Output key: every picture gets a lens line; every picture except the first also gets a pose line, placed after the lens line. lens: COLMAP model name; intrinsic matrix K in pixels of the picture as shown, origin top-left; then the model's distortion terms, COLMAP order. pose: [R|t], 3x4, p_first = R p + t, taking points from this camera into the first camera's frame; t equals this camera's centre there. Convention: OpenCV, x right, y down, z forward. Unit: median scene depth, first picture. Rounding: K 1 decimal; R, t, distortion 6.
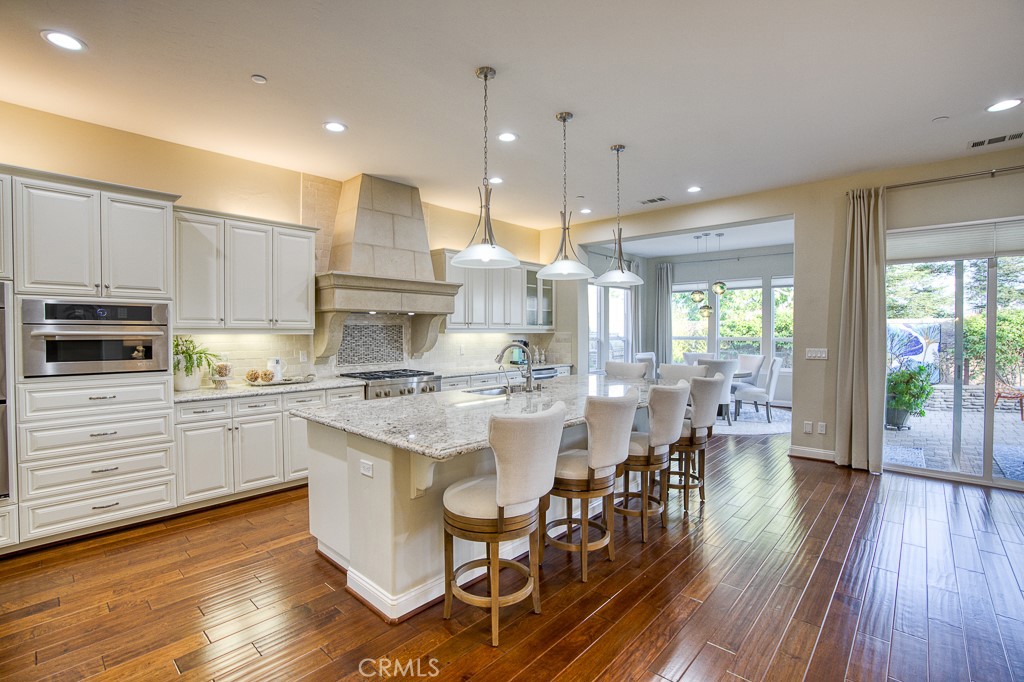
lens RADIAL K [[470.9, 0, 512.0], [0, 470.9, 341.0], [0, 0, 1]] dist [-0.074843, 0.030782]
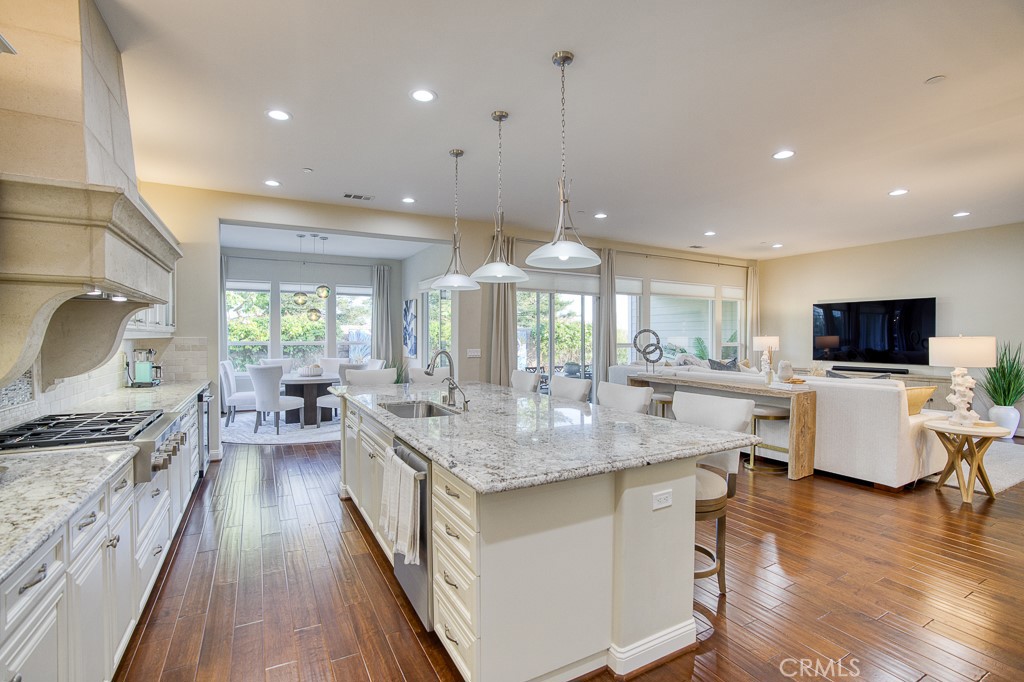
lens RADIAL K [[470.9, 0, 512.0], [0, 470.9, 341.0], [0, 0, 1]] dist [-0.074843, 0.030782]
pose [[0.323319, -0.008093, 0.946255, -0.594042], [0.016388, 0.999861, 0.002952, -0.009090], [-0.946148, 0.014553, 0.323407, 0.491548]]
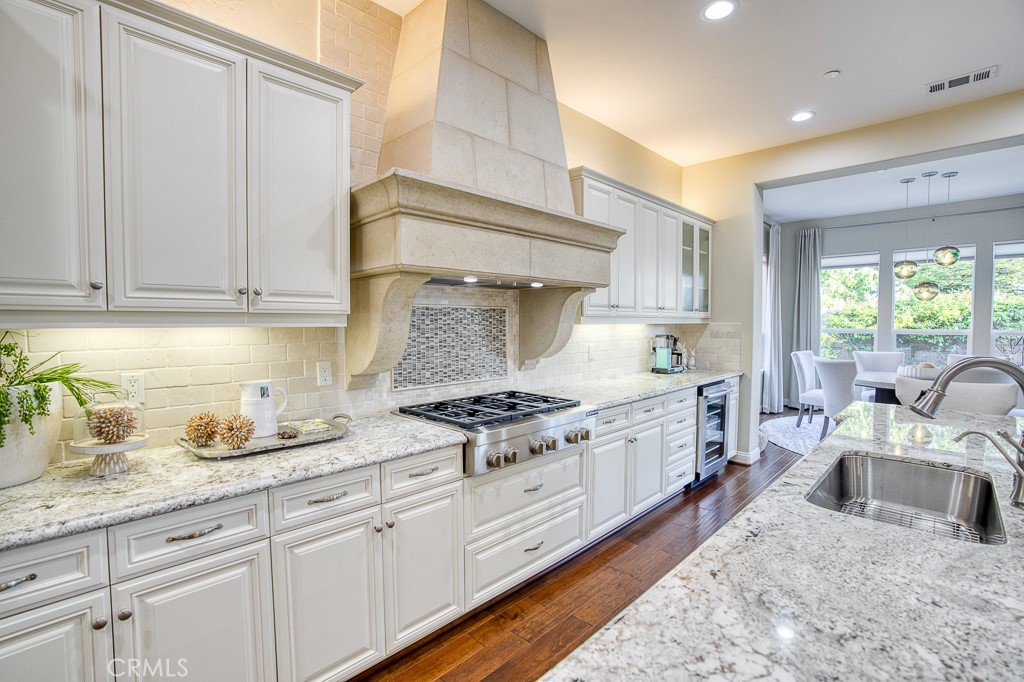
lens RADIAL K [[470.9, 0, 512.0], [0, 470.9, 341.0], [0, 0, 1]] dist [-0.074843, 0.030782]
pose [[0.999347, 0.001531, -0.036107, -0.245971], [-0.000756, 0.999769, 0.021461, -0.010028], [0.036131, -0.021420, 0.999117, 0.545095]]
